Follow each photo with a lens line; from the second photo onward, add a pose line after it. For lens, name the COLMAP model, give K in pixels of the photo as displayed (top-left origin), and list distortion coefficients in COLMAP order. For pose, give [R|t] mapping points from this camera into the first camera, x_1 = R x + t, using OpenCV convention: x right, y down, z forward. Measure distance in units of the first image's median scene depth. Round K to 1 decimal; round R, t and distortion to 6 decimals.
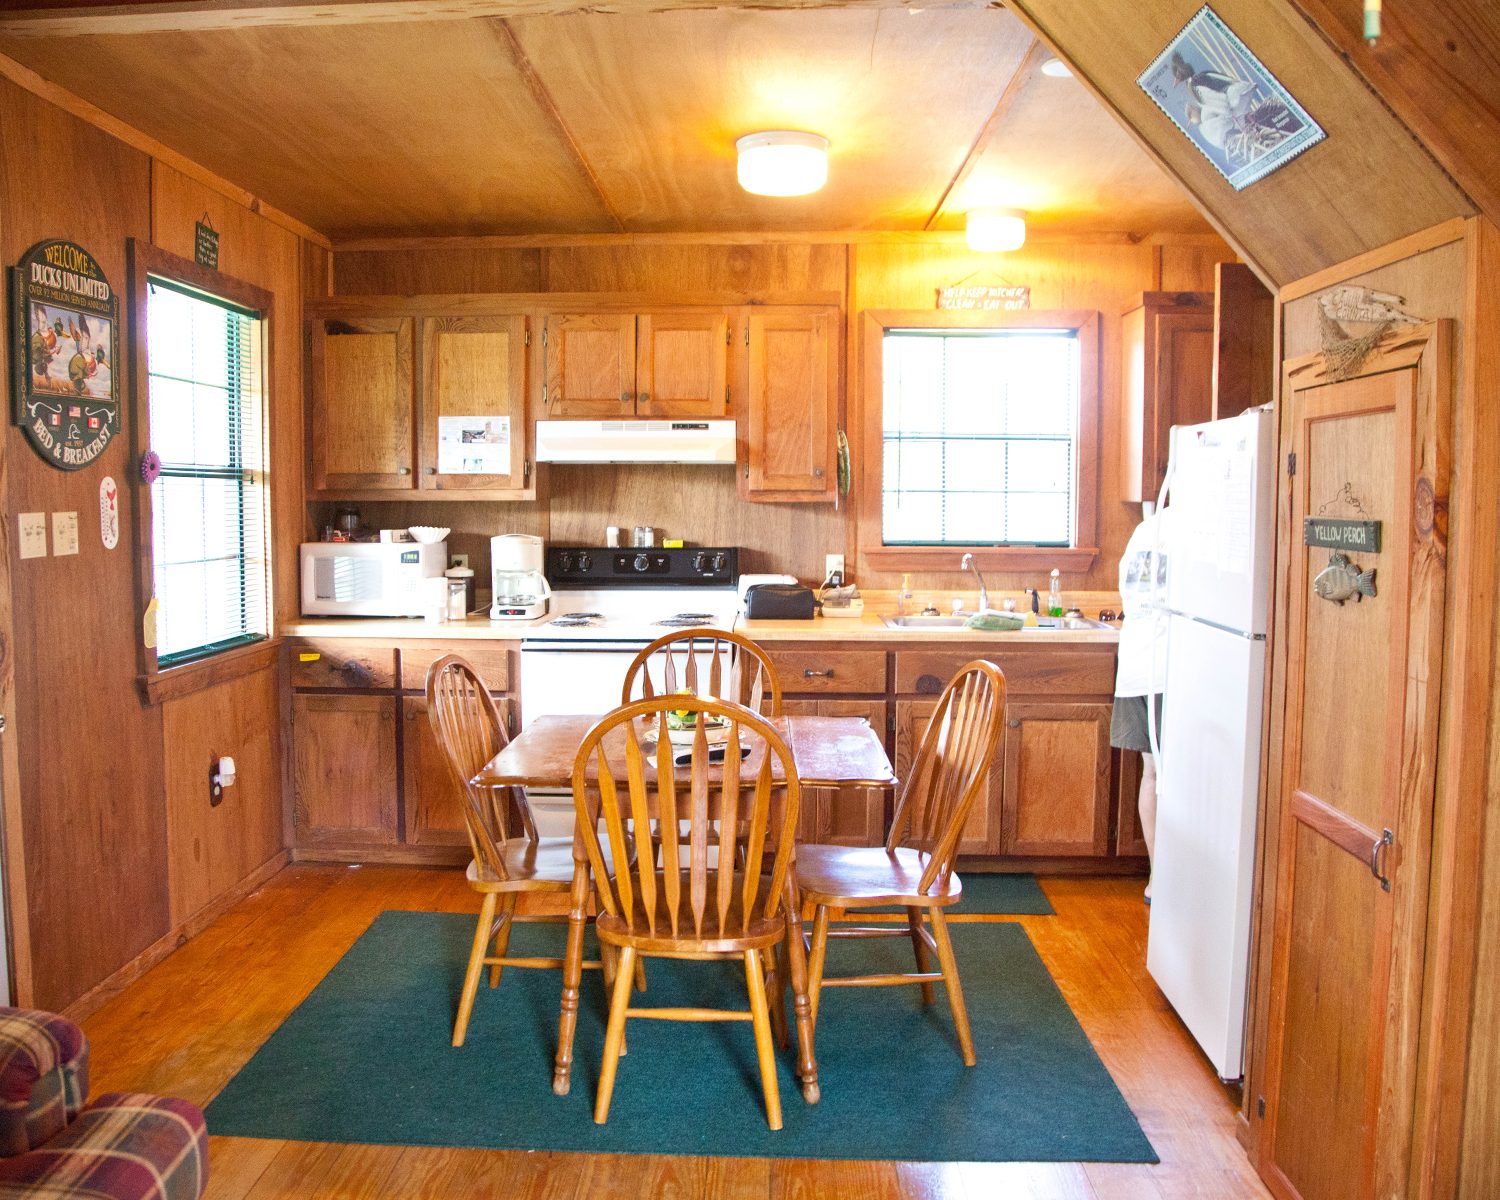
lens RADIAL K [[1269.6, 0, 748.1], [0, 1269.6, 593.0], [0, 0, 1]] dist [-0.107048, 0.050249]
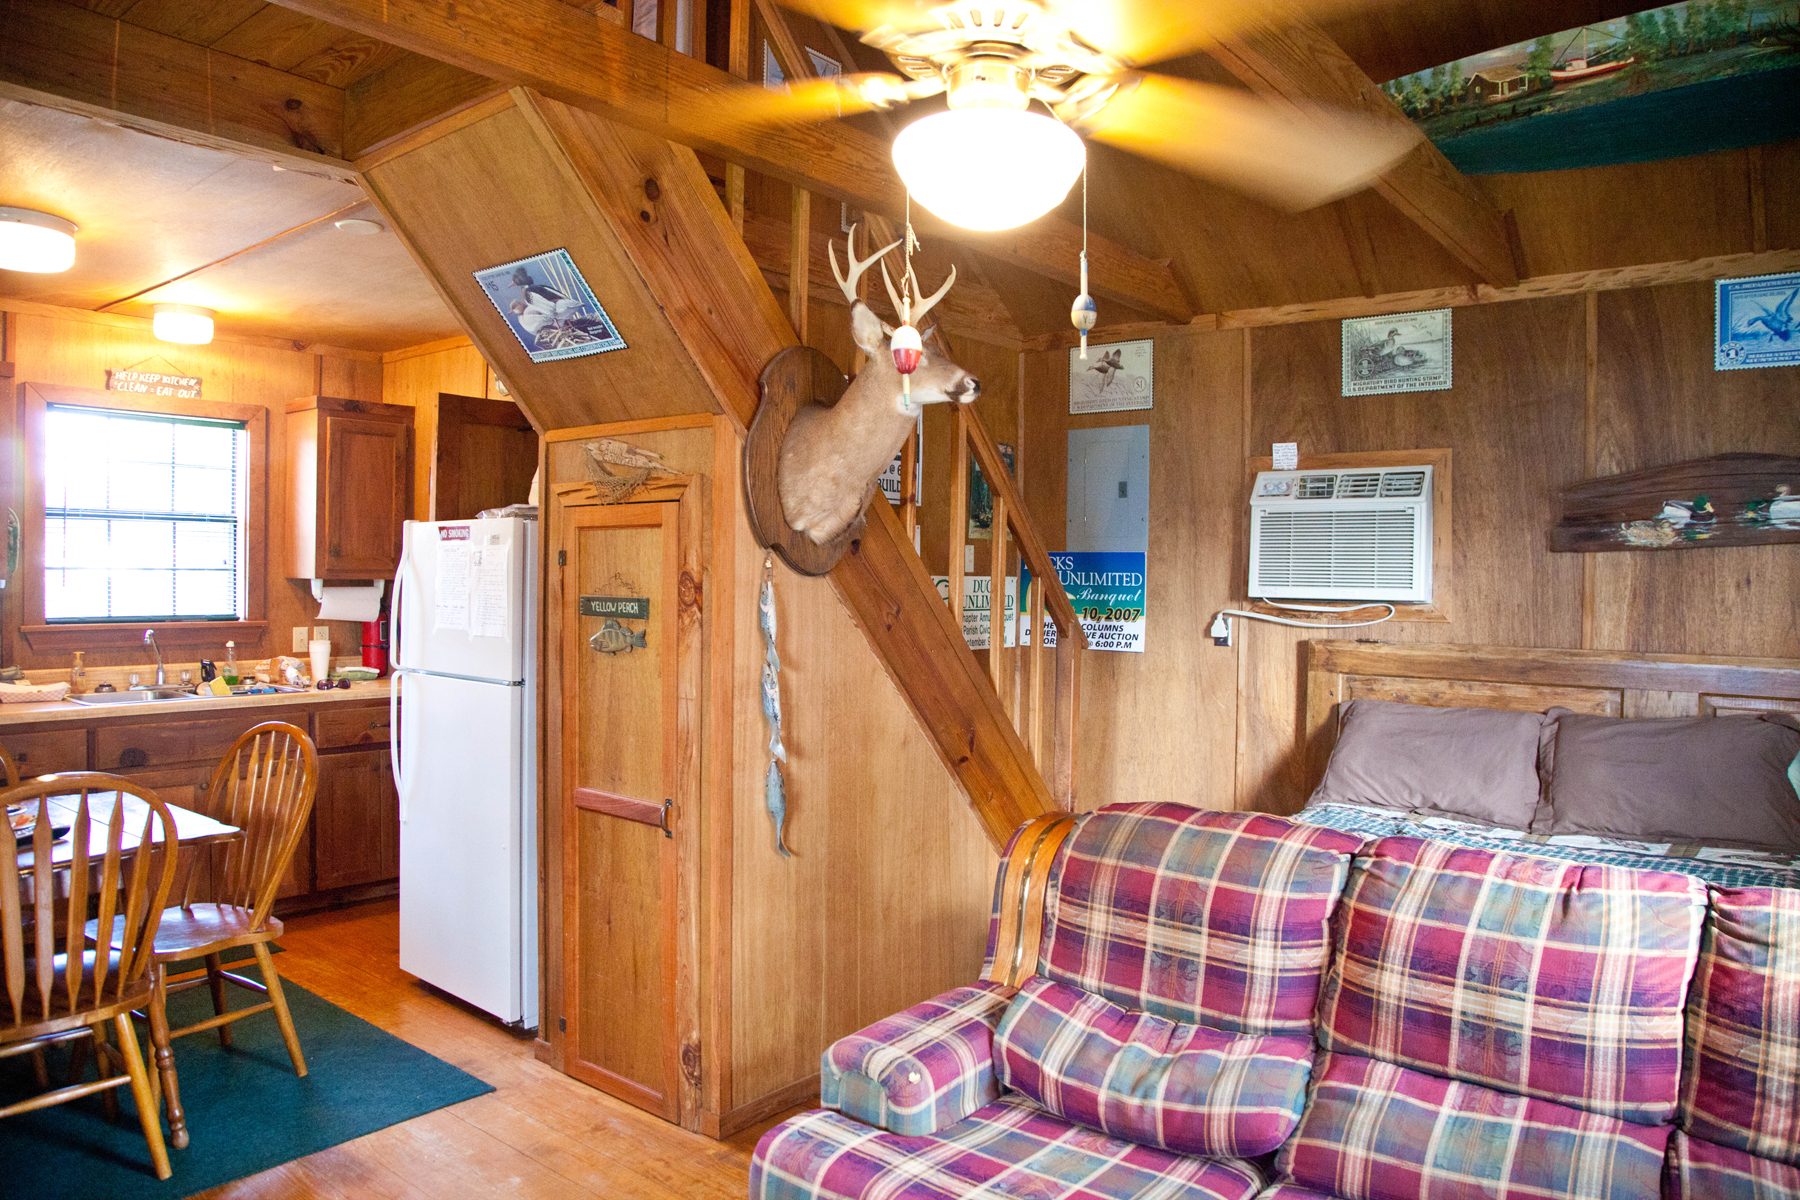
lens RADIAL K [[1217.2, 0, 900.0], [0, 1217.2, 600.0], [0, 0, 1]] dist [-0.125391, 0.062172]
pose [[0.592648, -0.012760, 0.805361, -0.387033], [0.050002, 0.998529, -0.020975, -0.006809], [-0.803908, 0.052701, 0.592414, -0.103320]]
